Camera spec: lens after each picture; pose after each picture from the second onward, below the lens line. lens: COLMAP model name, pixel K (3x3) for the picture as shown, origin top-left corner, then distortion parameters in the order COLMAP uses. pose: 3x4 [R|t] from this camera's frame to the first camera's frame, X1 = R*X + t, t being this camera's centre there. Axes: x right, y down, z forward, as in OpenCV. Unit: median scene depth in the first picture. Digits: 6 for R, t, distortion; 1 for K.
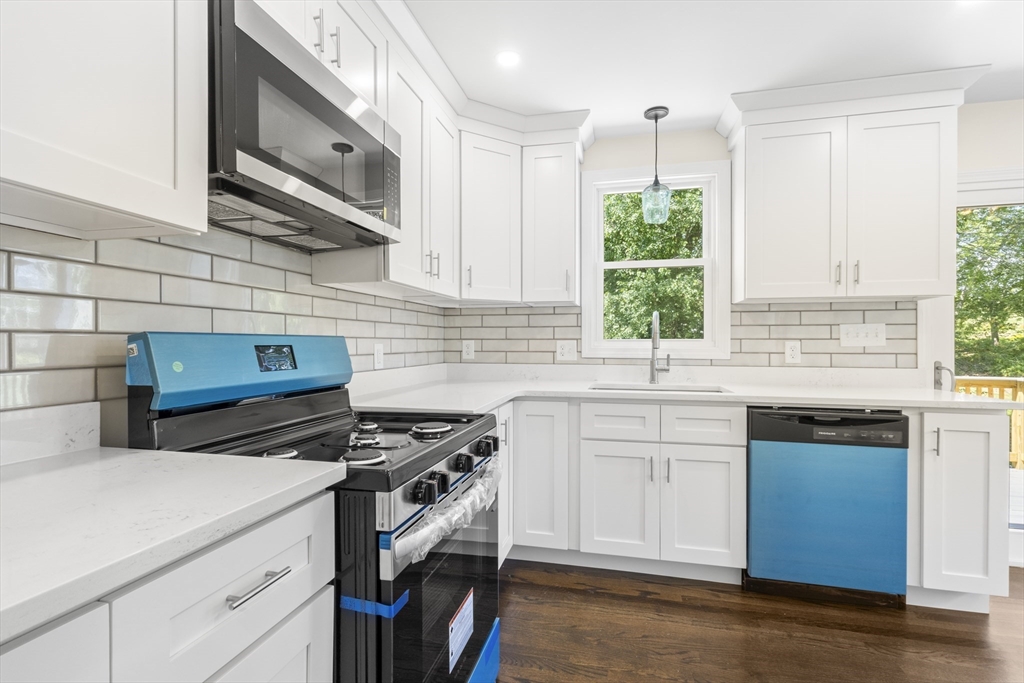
lens RADIAL K [[476.7, 0, 510.9], [0, 476.7, 343.3], [0, 0, 1]] dist [0.007692, 0.000833]
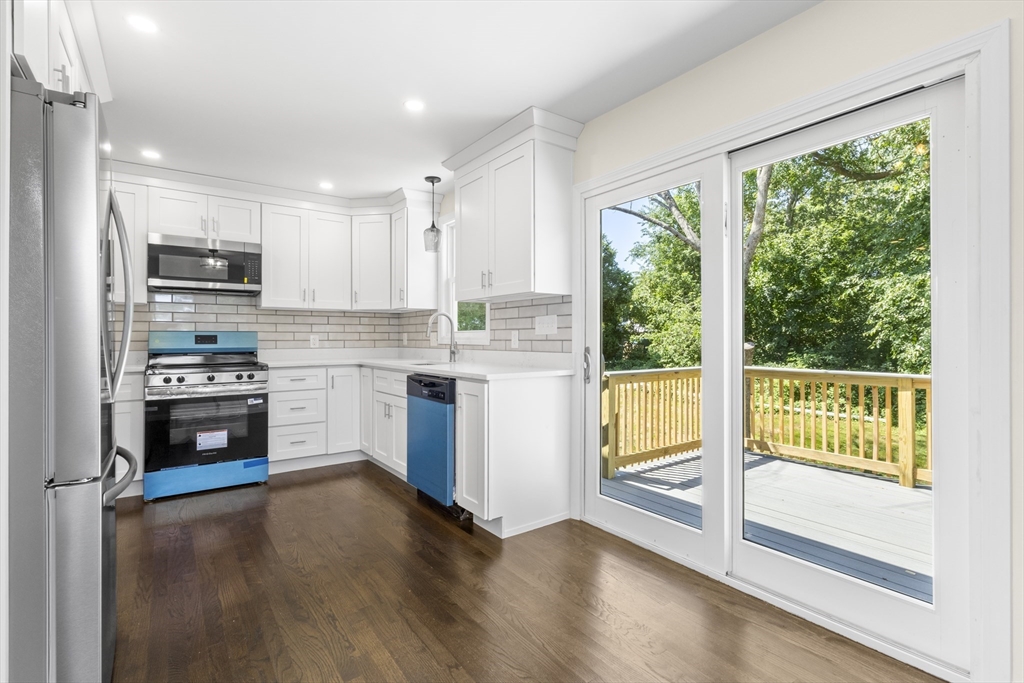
lens RADIAL K [[476.7, 0, 513.9], [0, 476.7, 335.5], [0, 0, 1]] dist [0.007692, 0.000833]
pose [[0.761781, -0.007605, -0.647789, 1.396435], [0.002553, 0.999959, -0.008738, 0.018669], [0.647829, 0.005003, 0.761769, 0.026726]]
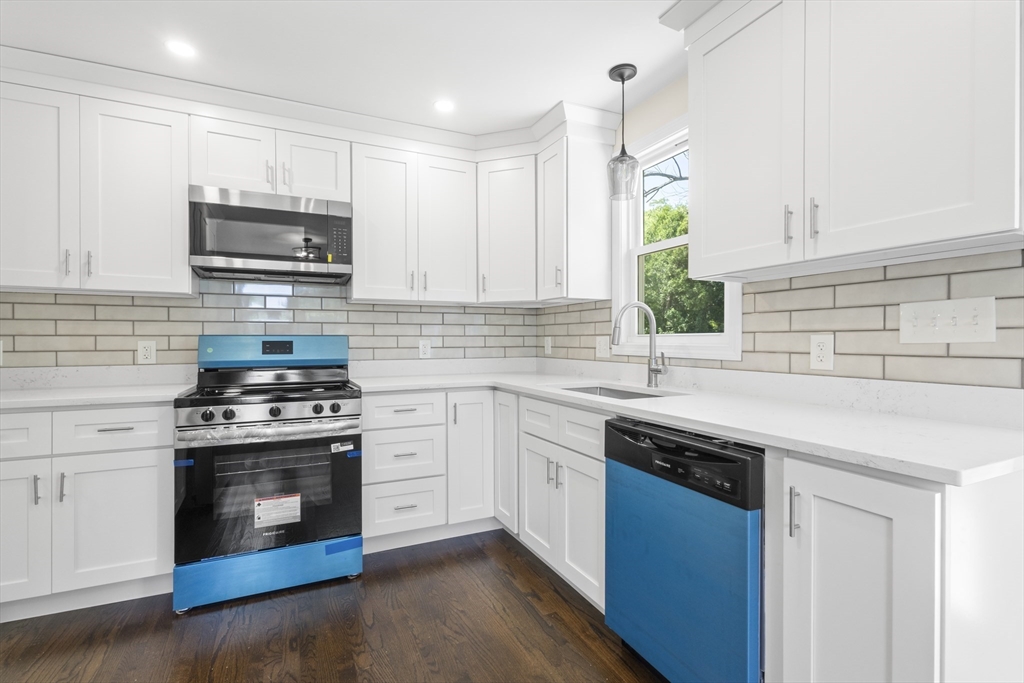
lens RADIAL K [[476.7, 0, 510.7], [0, 476.7, 343.1], [0, 0, 1]] dist [0.007692, 0.000833]
pose [[0.628243, 0.002664, -0.778012, 0.811787], [0.002103, 0.999985, 0.005122, 0.002735], [0.778014, -0.004854, 0.628228, 0.282835]]
